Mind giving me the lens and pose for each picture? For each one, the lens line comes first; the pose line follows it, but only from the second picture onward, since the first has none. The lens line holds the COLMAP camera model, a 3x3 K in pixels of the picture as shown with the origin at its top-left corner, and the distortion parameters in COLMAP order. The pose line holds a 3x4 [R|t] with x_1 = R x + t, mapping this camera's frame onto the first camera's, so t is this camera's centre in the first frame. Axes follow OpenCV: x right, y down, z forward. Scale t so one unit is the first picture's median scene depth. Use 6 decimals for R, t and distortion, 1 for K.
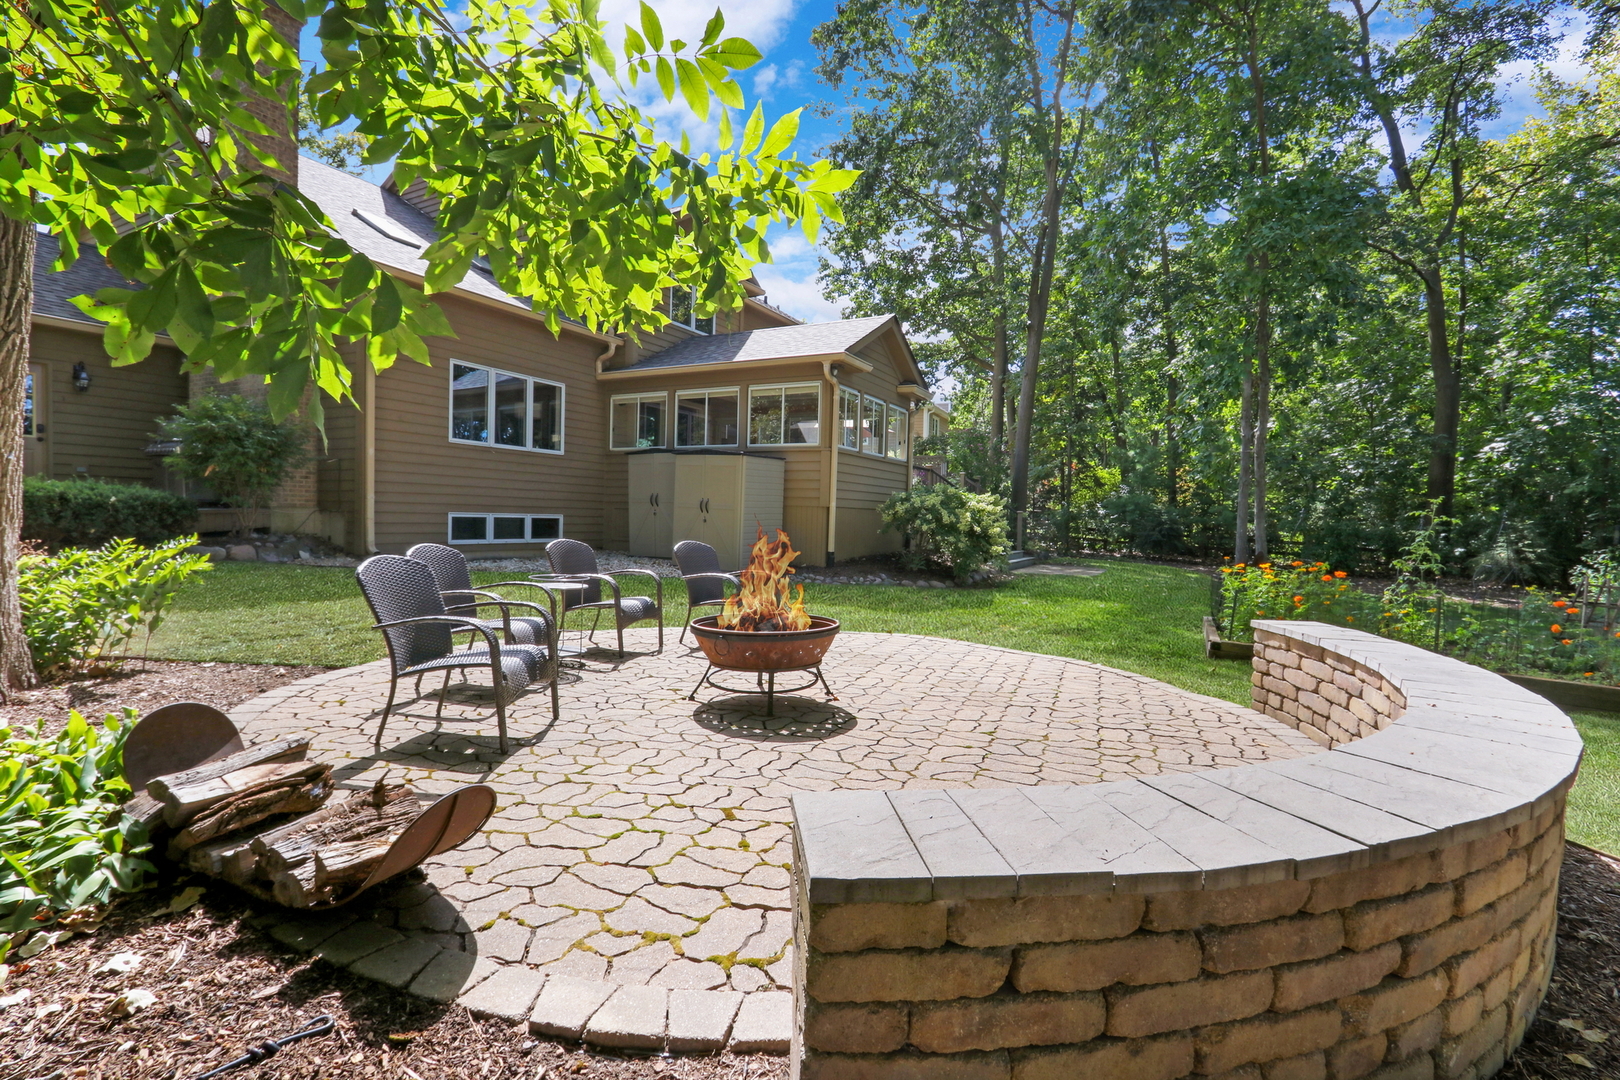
lens RADIAL K [[749.0, 0, 810.0], [0, 749.0, 540.0], [0, 0, 1]] dist [0.002167, 0.000451]
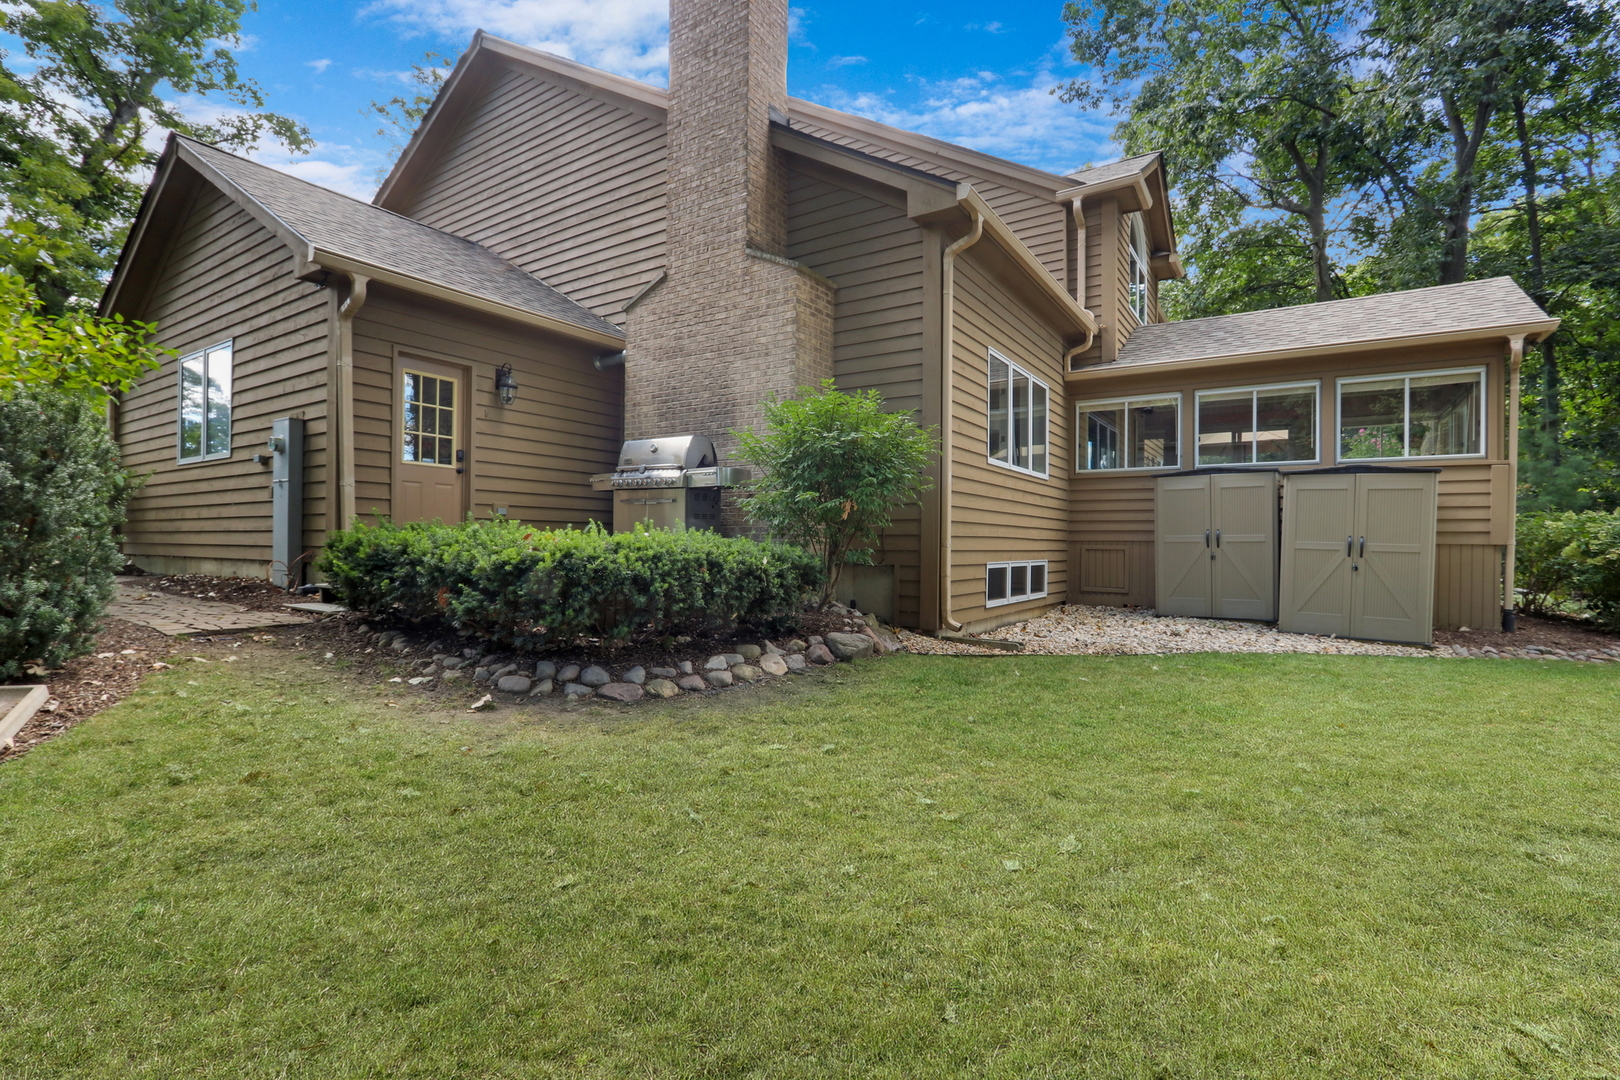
lens RADIAL K [[727.0, 0, 810.0], [0, 727.0, 540.0], [0, 0, 1]] dist [-0.001226, -0.000120]
pose [[0.998192, -0.016547, -0.057790, -0.577450], [0.014414, 0.999206, -0.037131, -0.033133], [0.058359, 0.036231, 0.997638, 0.290571]]
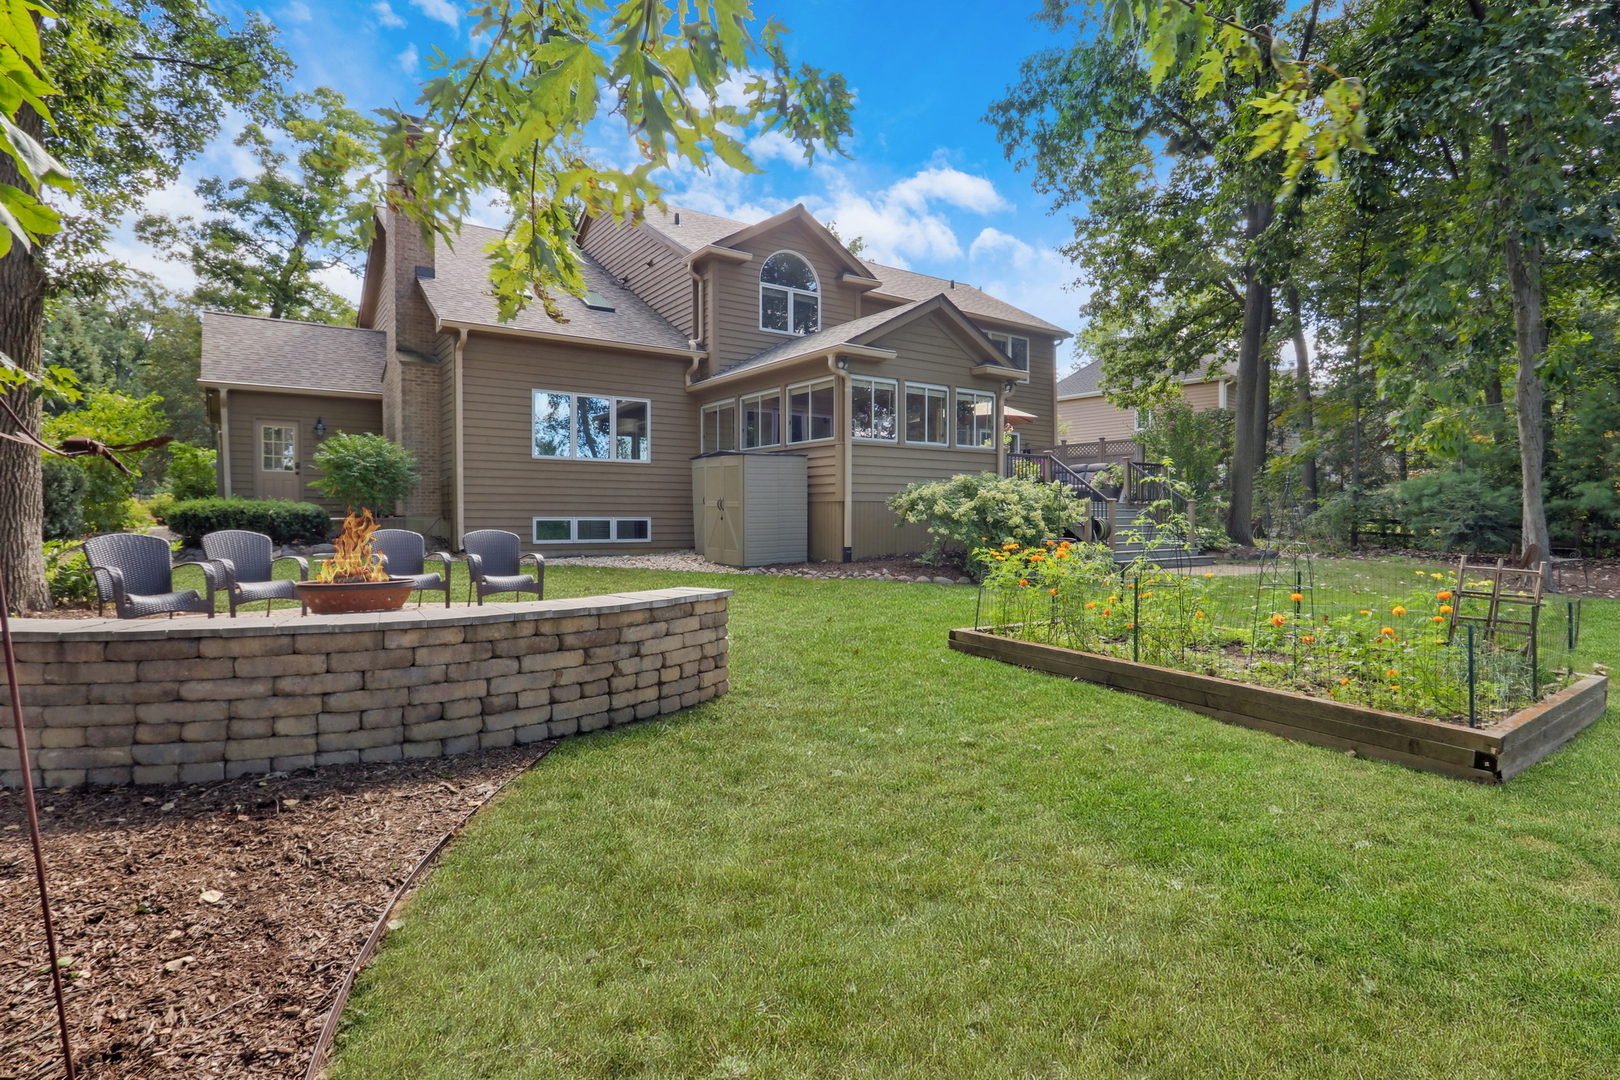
lens RADIAL K [[808.9, 0, 810.0], [0, 808.9, 540.0], [0, 0, 1]] dist [-0.003392, -0.000323]
pose [[0.911283, -0.014709, -0.411518, 0.416514], [0.008388, 0.999818, -0.017162, 0.024403], [0.411695, 0.012188, 0.911240, 0.015472]]
